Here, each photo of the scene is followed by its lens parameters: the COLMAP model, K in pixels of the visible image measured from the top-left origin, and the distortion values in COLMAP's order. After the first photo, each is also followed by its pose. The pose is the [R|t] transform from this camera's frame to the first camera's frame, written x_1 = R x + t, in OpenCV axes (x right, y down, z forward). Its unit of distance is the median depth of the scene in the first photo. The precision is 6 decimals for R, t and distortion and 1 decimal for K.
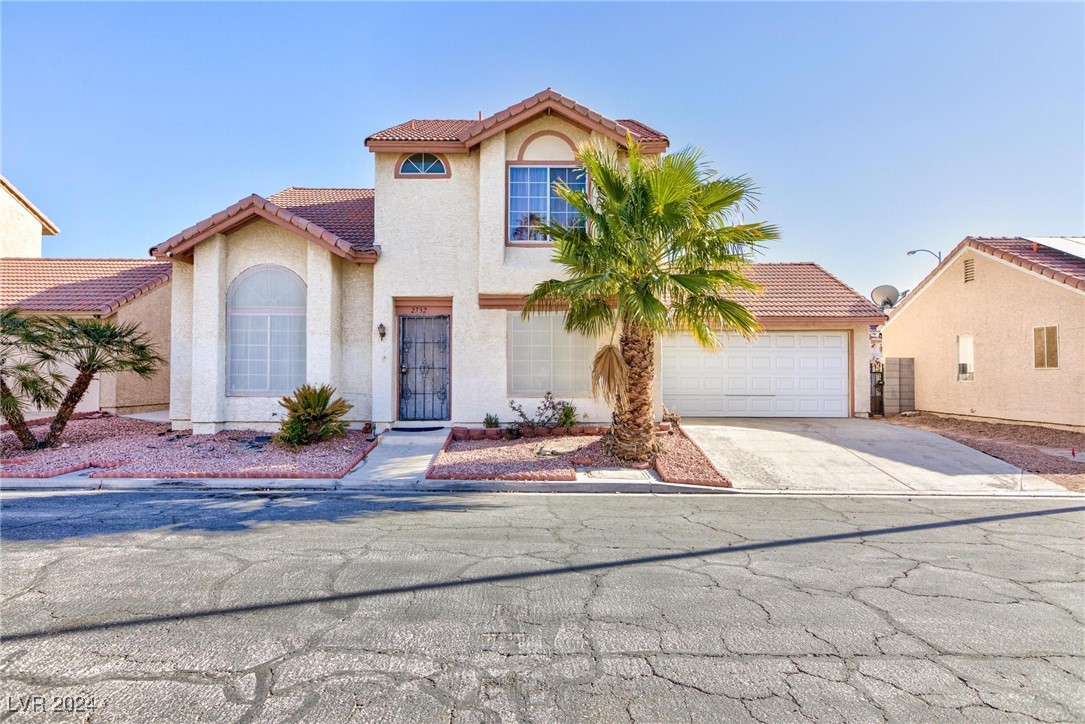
lens RADIAL K [[614.2, 0, 546.1], [0, 614.2, 364.0], [0, 0, 1]] dist [-0.000513, 0.000136]
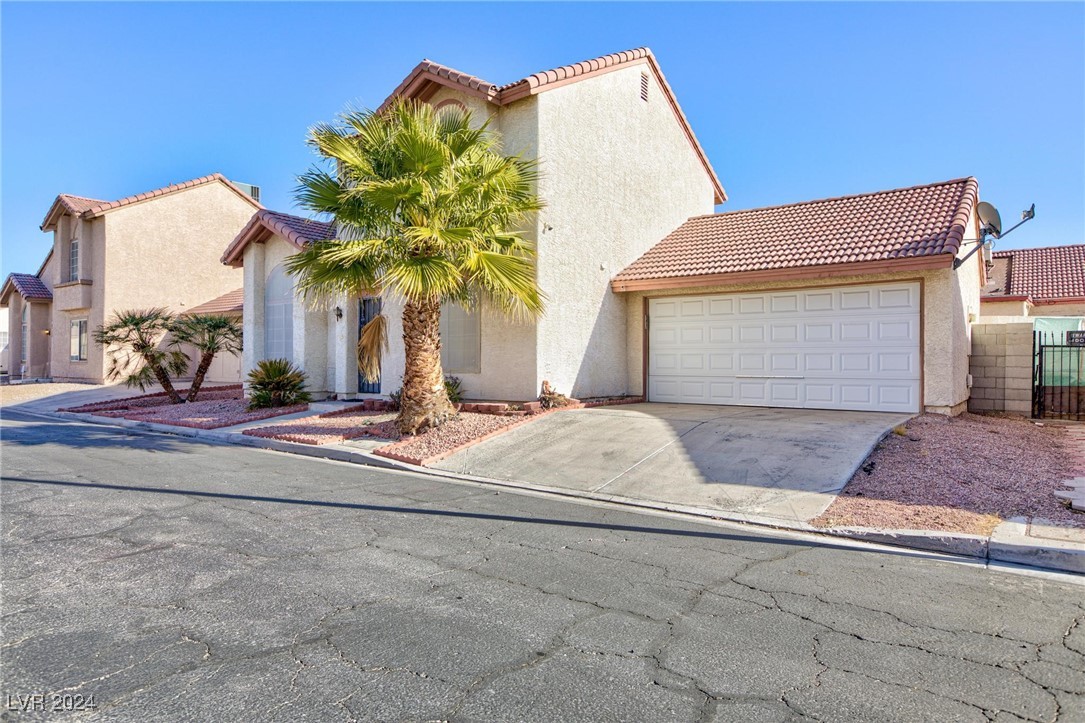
lens RADIAL K [[702.0, 0, 539.6], [0, 702.0, 359.1], [0, 0, 1]] dist [0.004942, 0.000314]
pose [[0.786788, -0.005035, -0.617203, 0.818589], [0.008218, 0.999964, 0.002319, 0.031019], [0.617169, -0.006897, 0.786800, 0.210222]]
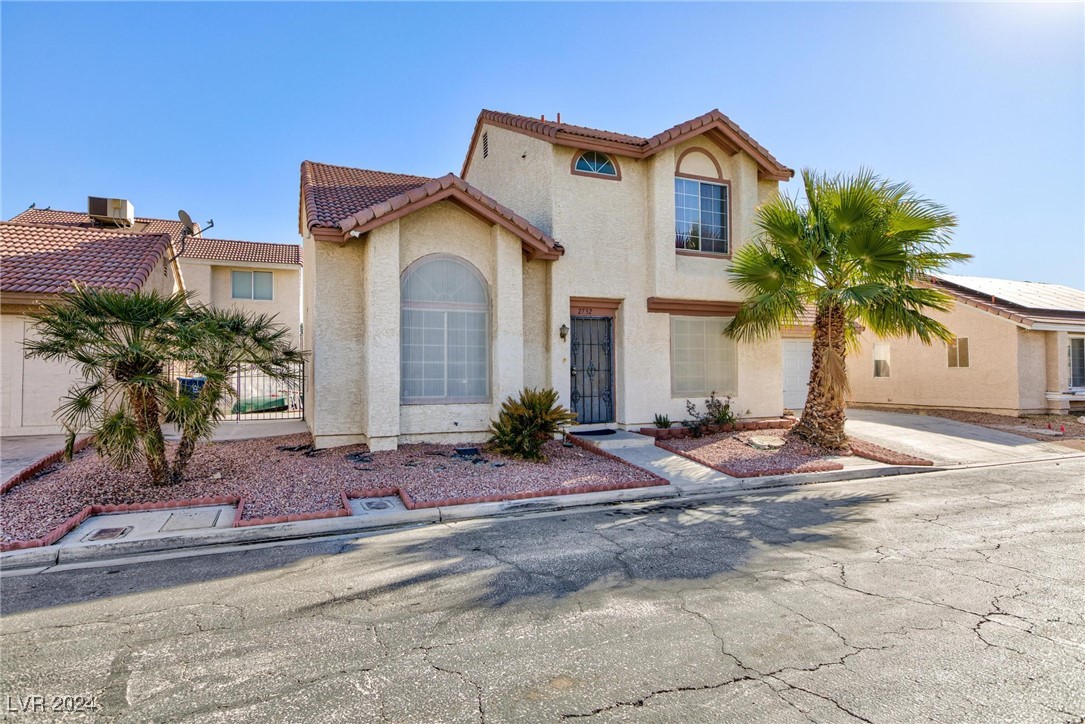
lens RADIAL K [[592.2, 0, 541.5], [0, 592.2, 363.5], [0, 0, 1]] dist [0.005476, 0.000567]
pose [[0.916604, -0.002018, 0.399791, -0.664793], [0.003271, 0.999992, -0.002452, -0.002277], [-0.399783, 0.003555, 0.916603, 0.165627]]
